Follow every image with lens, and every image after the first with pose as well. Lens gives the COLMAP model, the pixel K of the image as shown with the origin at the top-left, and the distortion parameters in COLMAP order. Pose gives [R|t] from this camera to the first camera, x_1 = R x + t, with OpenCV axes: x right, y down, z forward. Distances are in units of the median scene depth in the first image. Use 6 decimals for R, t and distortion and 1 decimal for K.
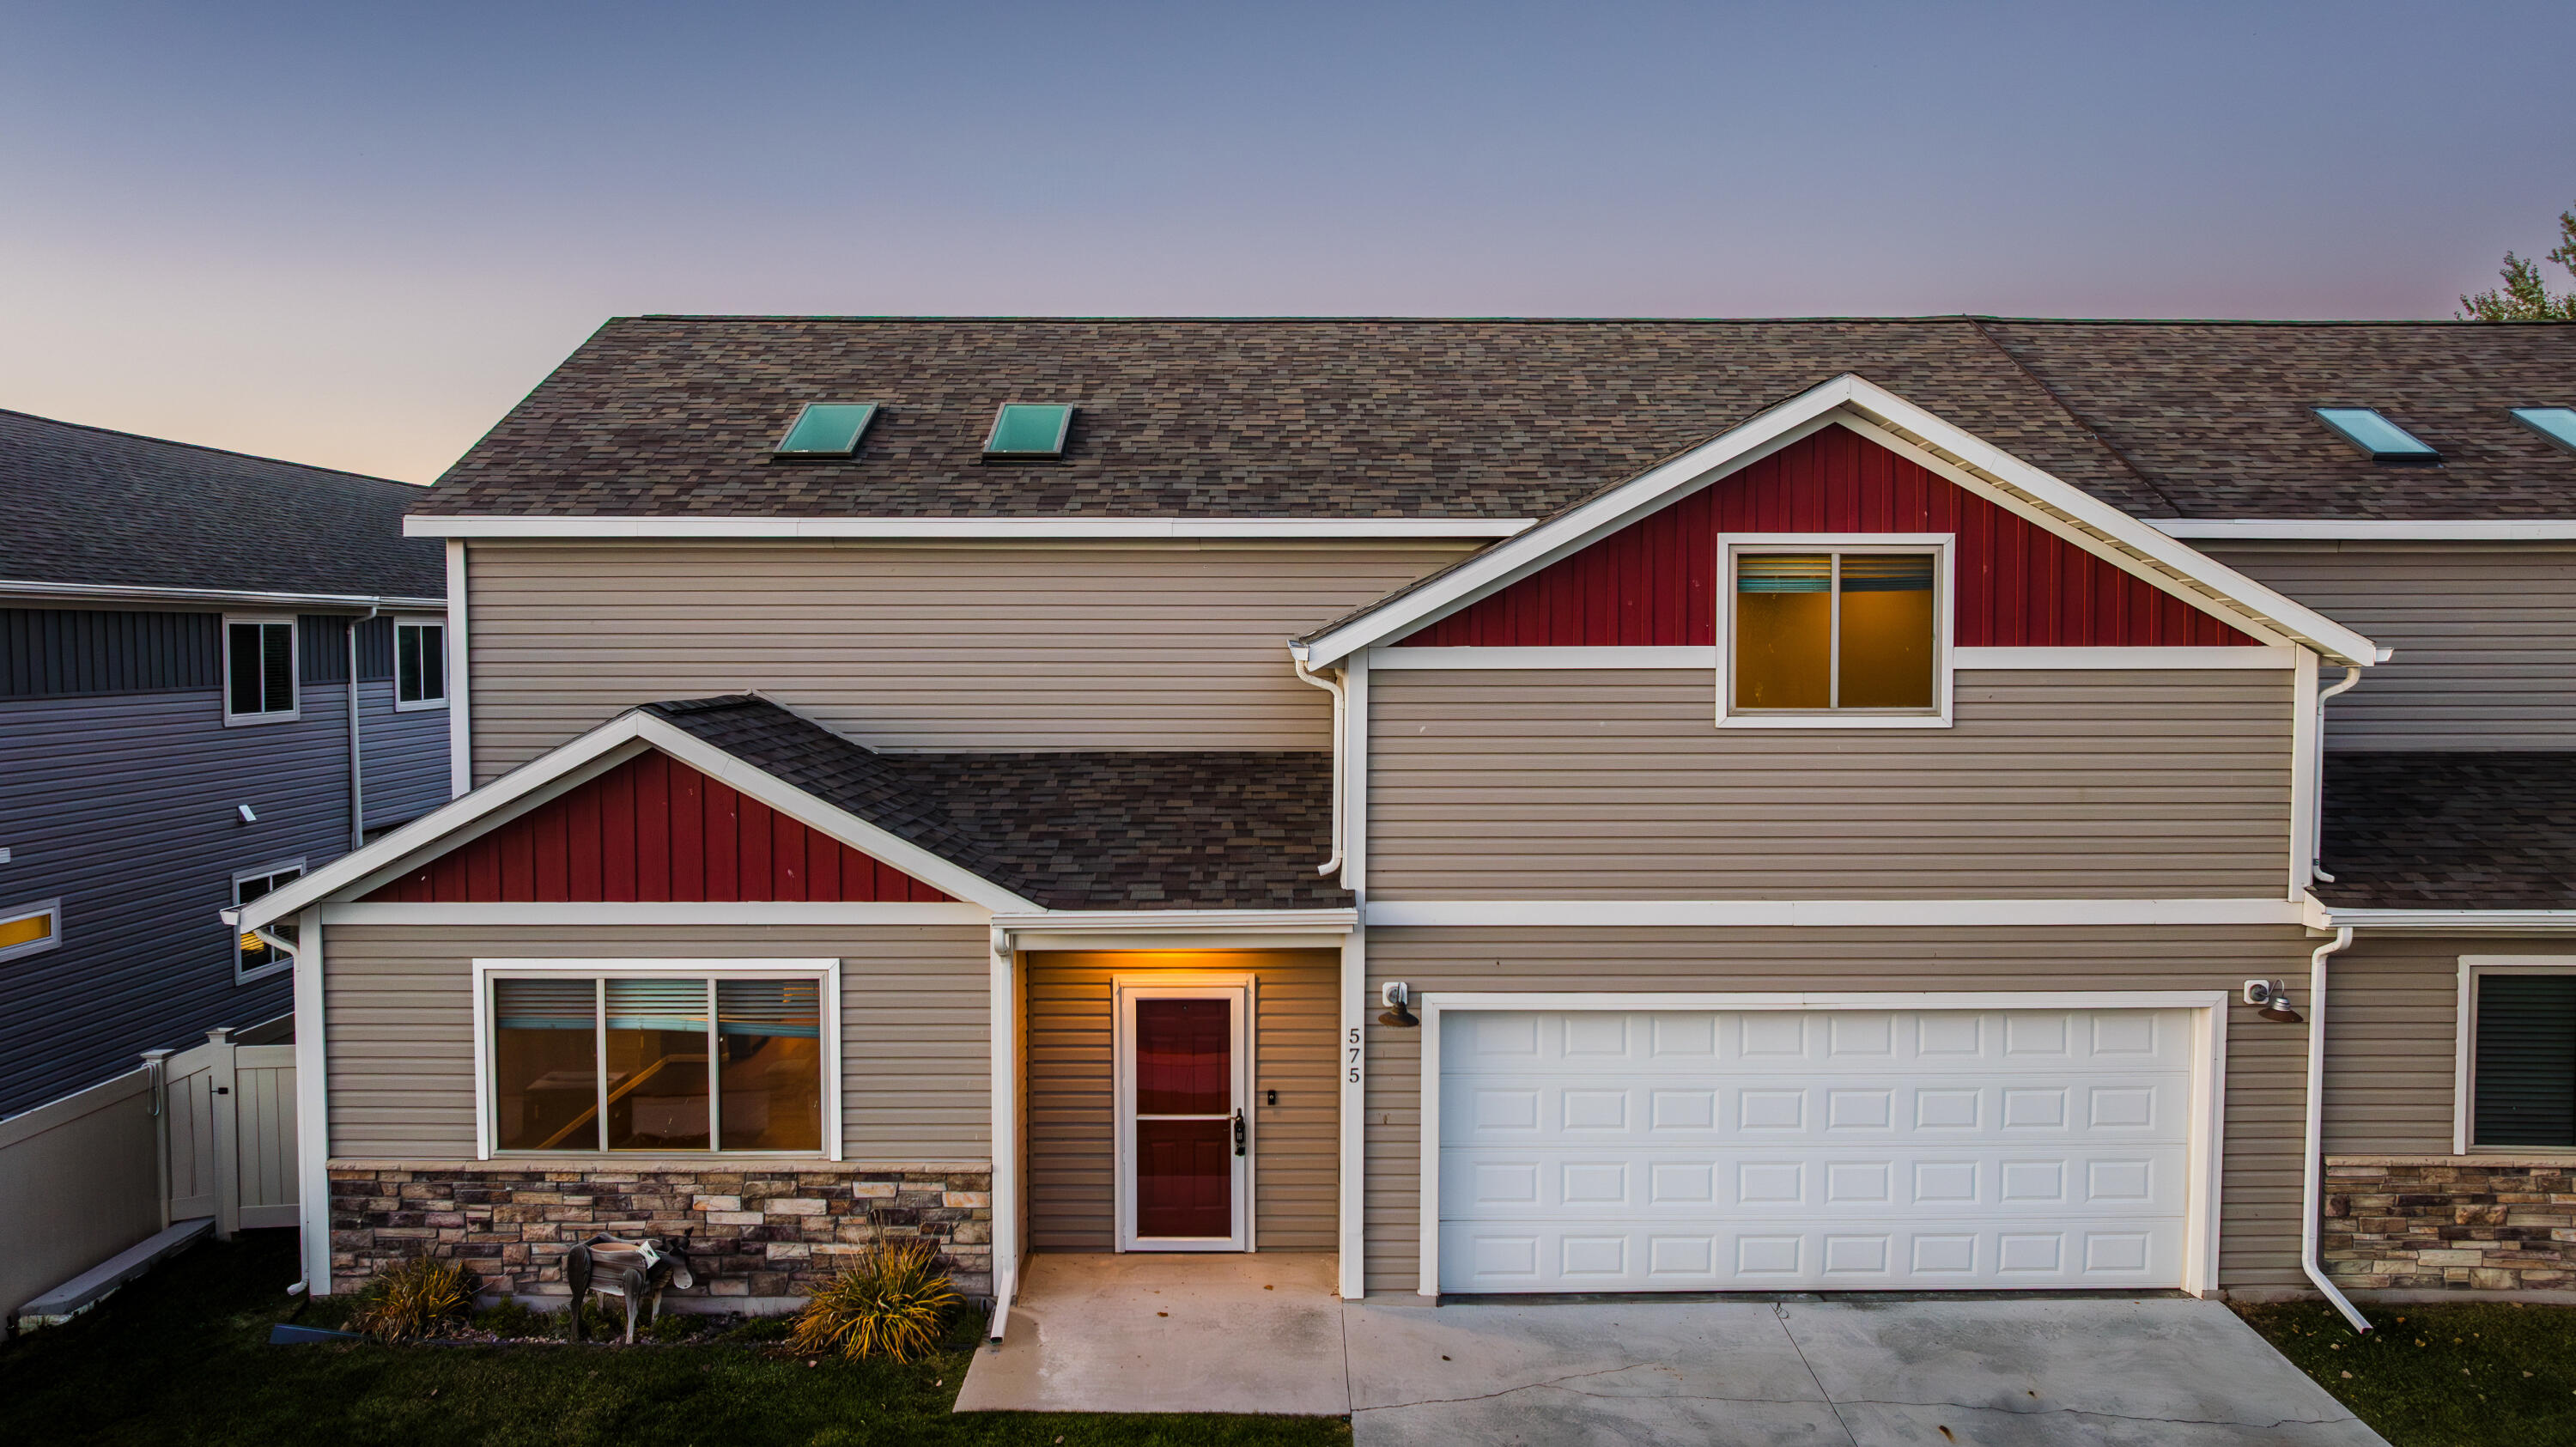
lens RADIAL K [[1804.9, 0, 1288.0], [0, 1804.9, 723.5], [0, 0, 1]] dist [-0.021370, 0.004127]
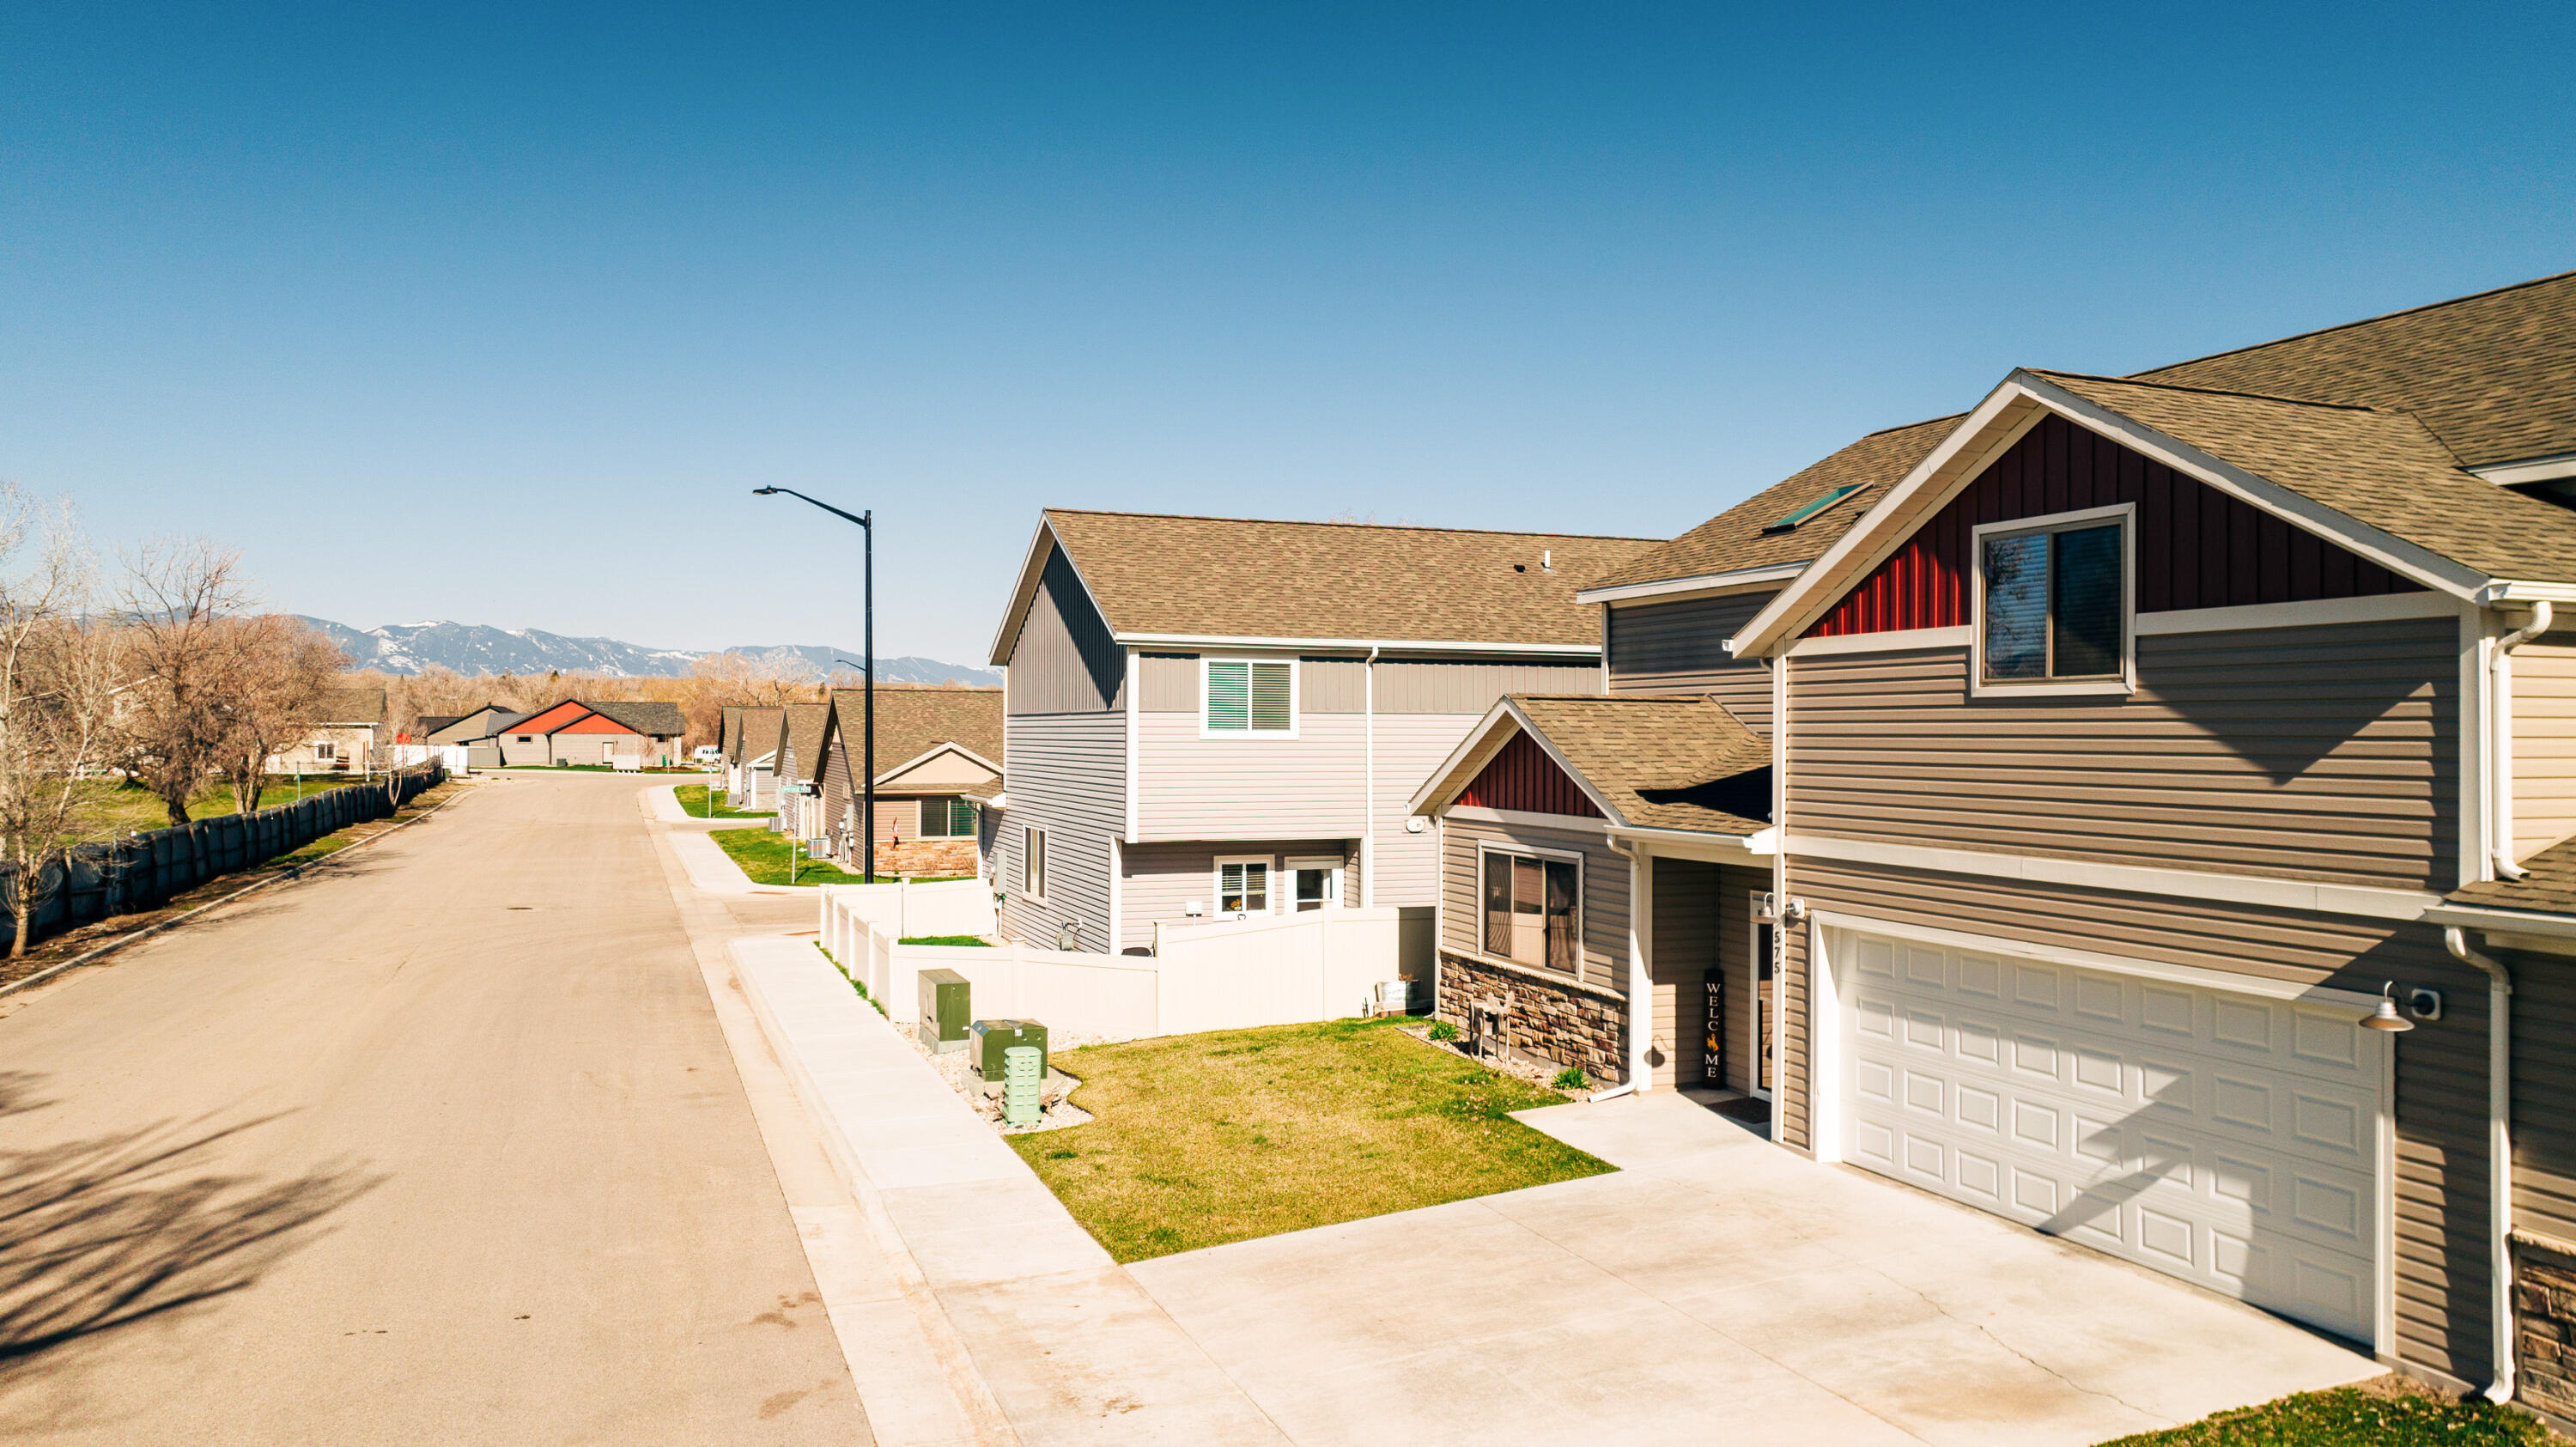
lens RADIAL K [[1811.4, 0, 1288.0], [0, 1811.4, 723.5], [0, 0, 1]] dist [-0.013241, -0.006301]
pose [[0.340967, -0.002708, -0.940071, 1.149382], [-0.050722, 0.998486, -0.021273, 0.064074], [0.938706, 0.054935, 0.340314, 0.209869]]
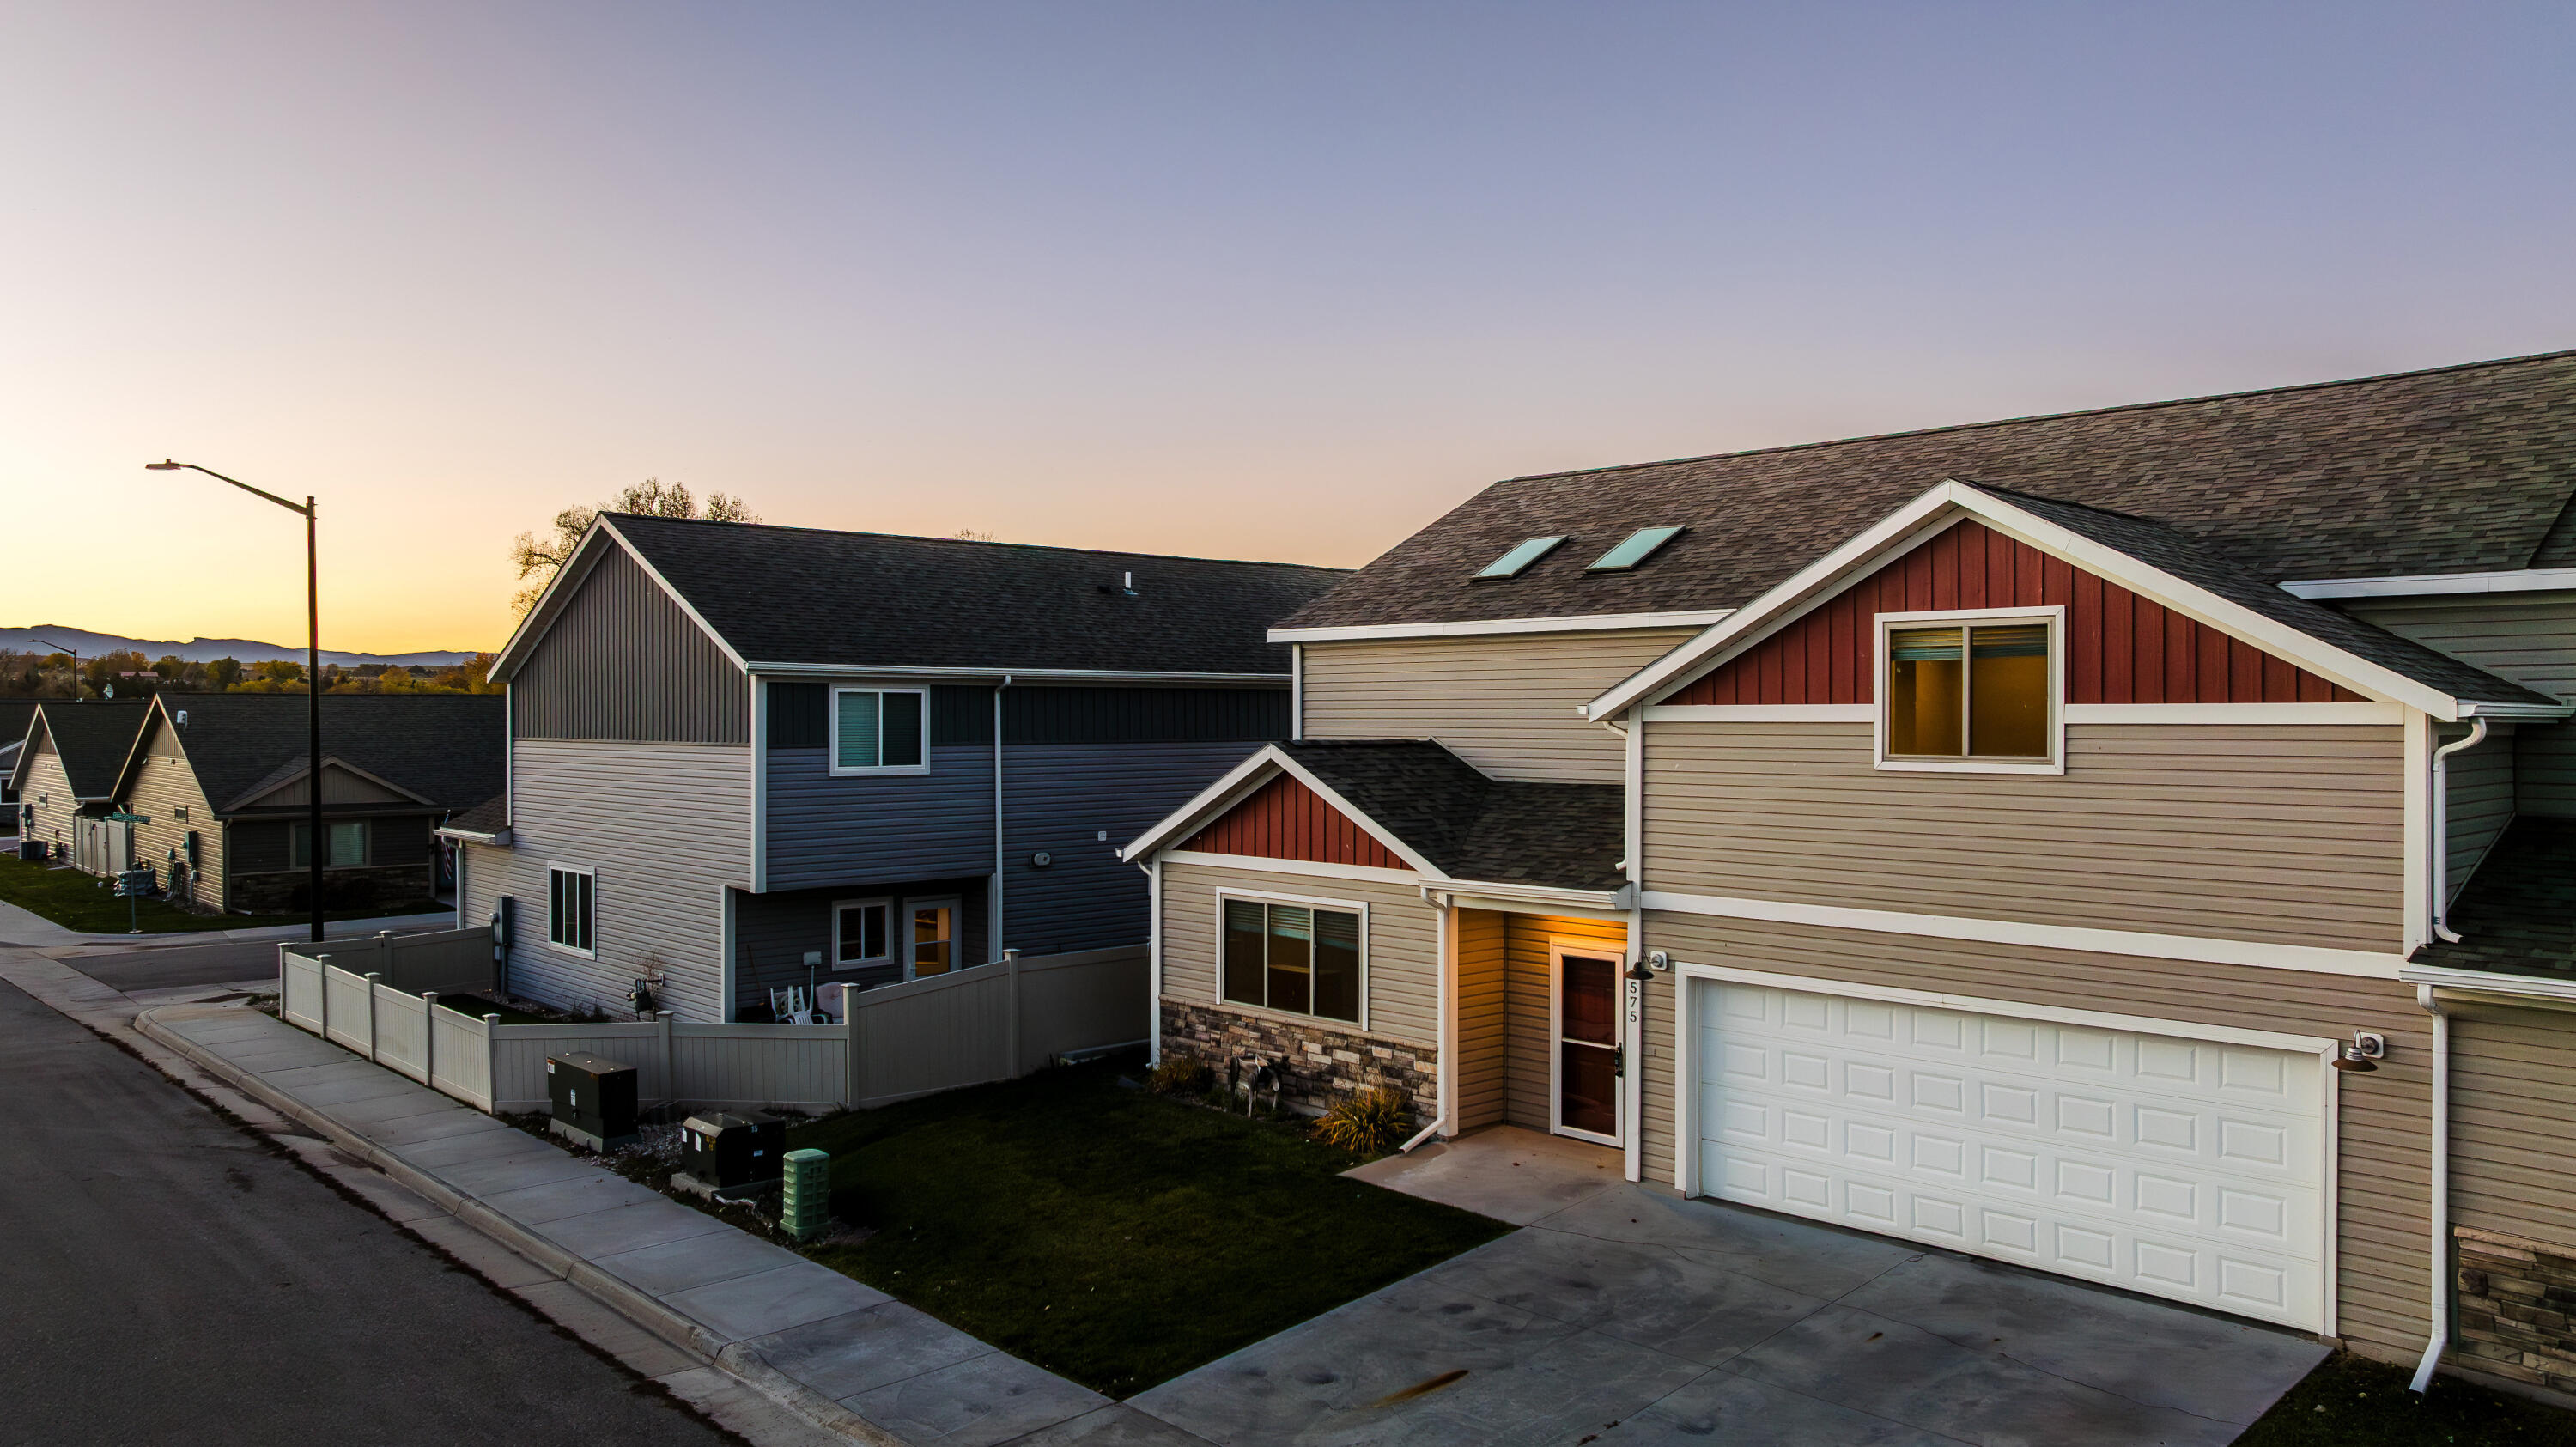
lens RADIAL K [[1804.9, 0, 1288.0], [0, 1804.9, 723.5], [0, 0, 1]] dist [-0.021370, 0.004127]
pose [[0.678131, 0.004733, -0.734926, 0.867815], [-0.036901, 0.998937, -0.027615, 0.019383], [0.734014, 0.045846, 0.677585, -0.136184]]
